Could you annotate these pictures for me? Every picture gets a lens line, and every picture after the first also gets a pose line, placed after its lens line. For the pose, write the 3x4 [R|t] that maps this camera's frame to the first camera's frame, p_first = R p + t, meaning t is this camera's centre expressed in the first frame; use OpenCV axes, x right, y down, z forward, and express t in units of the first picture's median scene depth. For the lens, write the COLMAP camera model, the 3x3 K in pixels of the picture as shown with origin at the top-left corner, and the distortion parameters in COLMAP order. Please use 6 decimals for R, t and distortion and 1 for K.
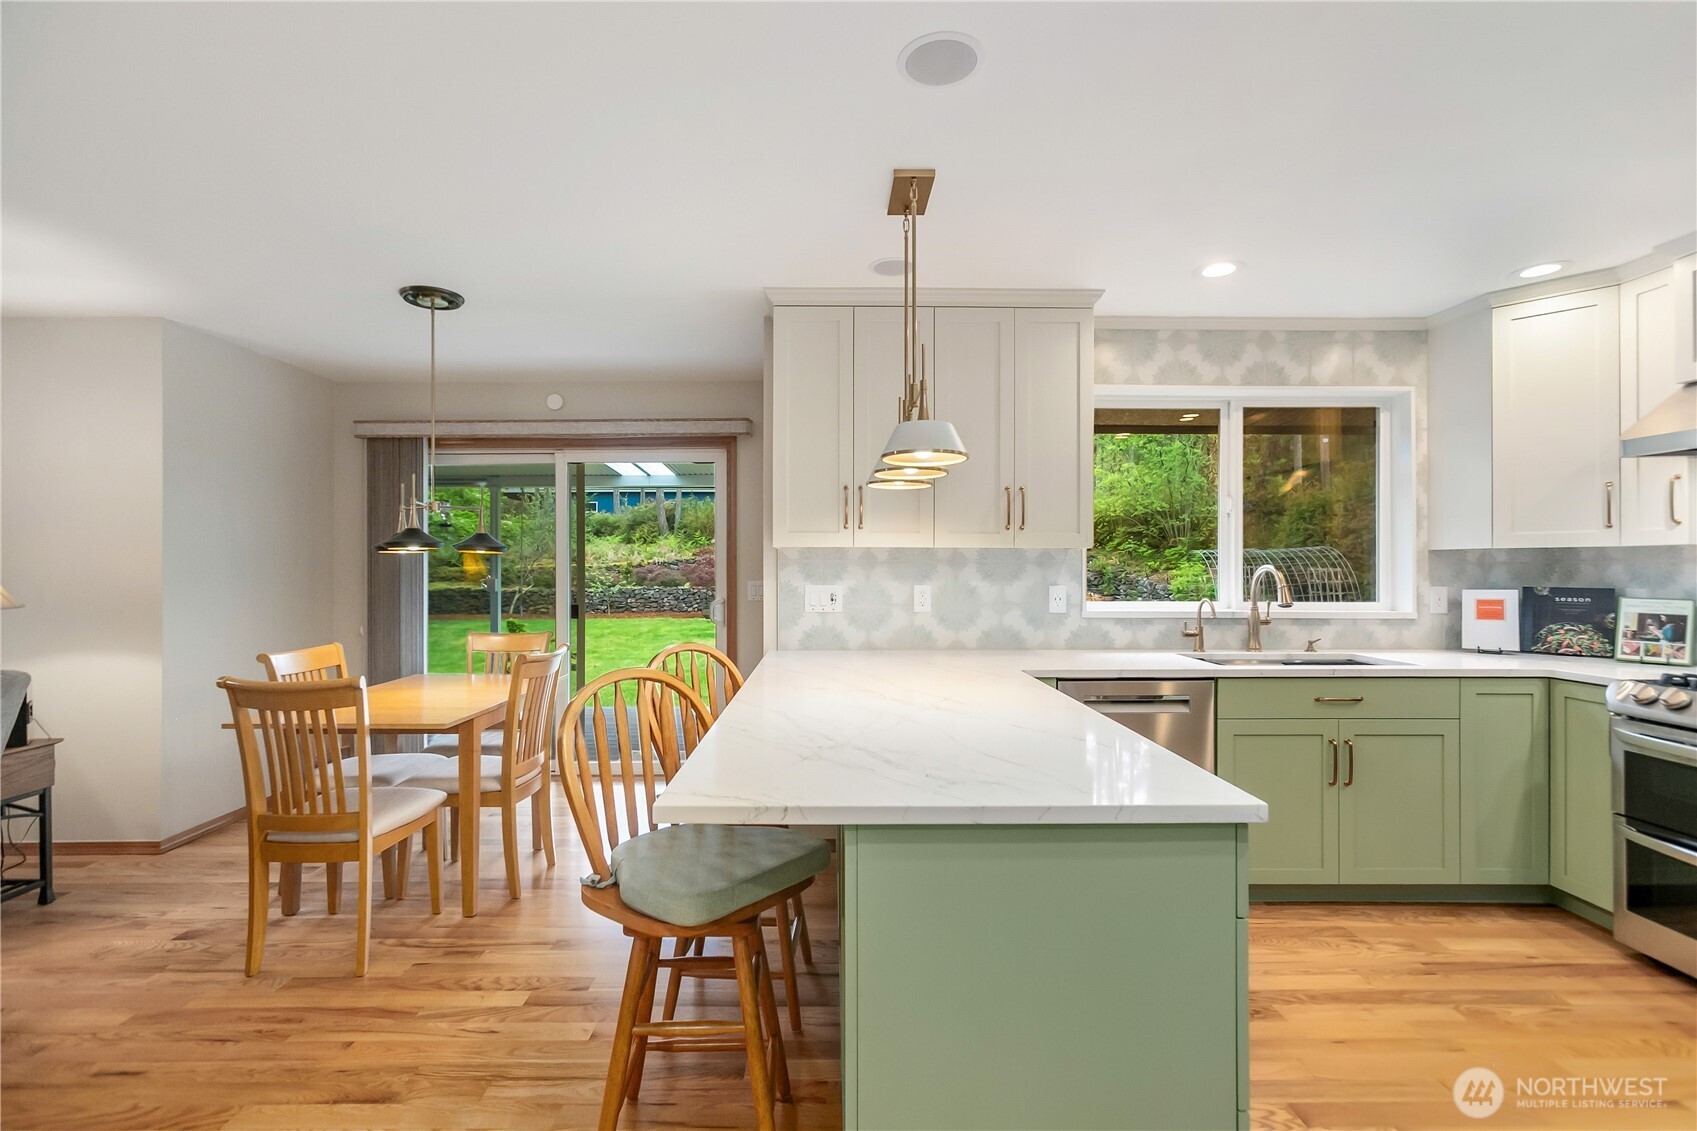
lens RADIAL K [[774.1, 0, 833.7], [0, 774.1, 565.4], [0, 0, 1]] dist [-0.008240, 0.007216]
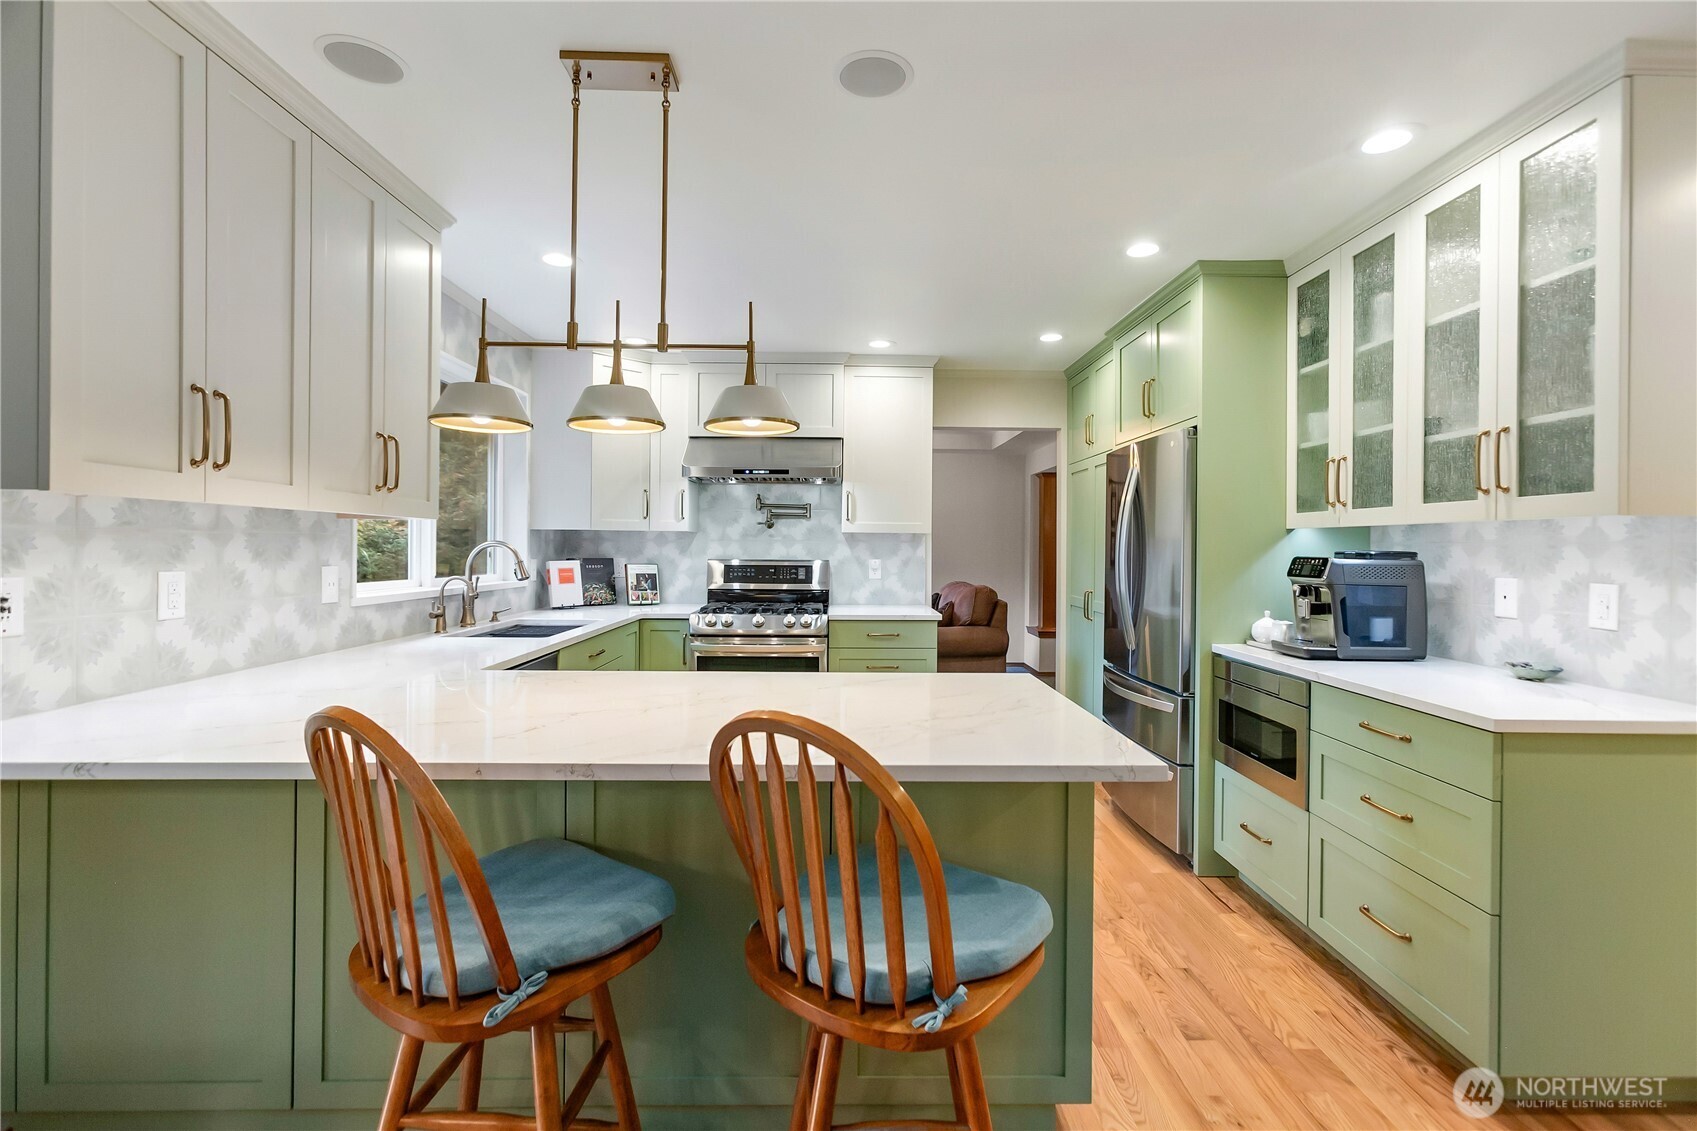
lens RADIAL K [[774.1, 0, 821.2], [0, 774.1, 547.8], [0, 0, 1]] dist [-0.008240, 0.007216]
pose [[0.023450, -0.001407, 0.999724, -0.460848], [-0.008360, 0.999964, 0.001604, 0.003575], [-0.999690, -0.008395, 0.023438, 0.532411]]
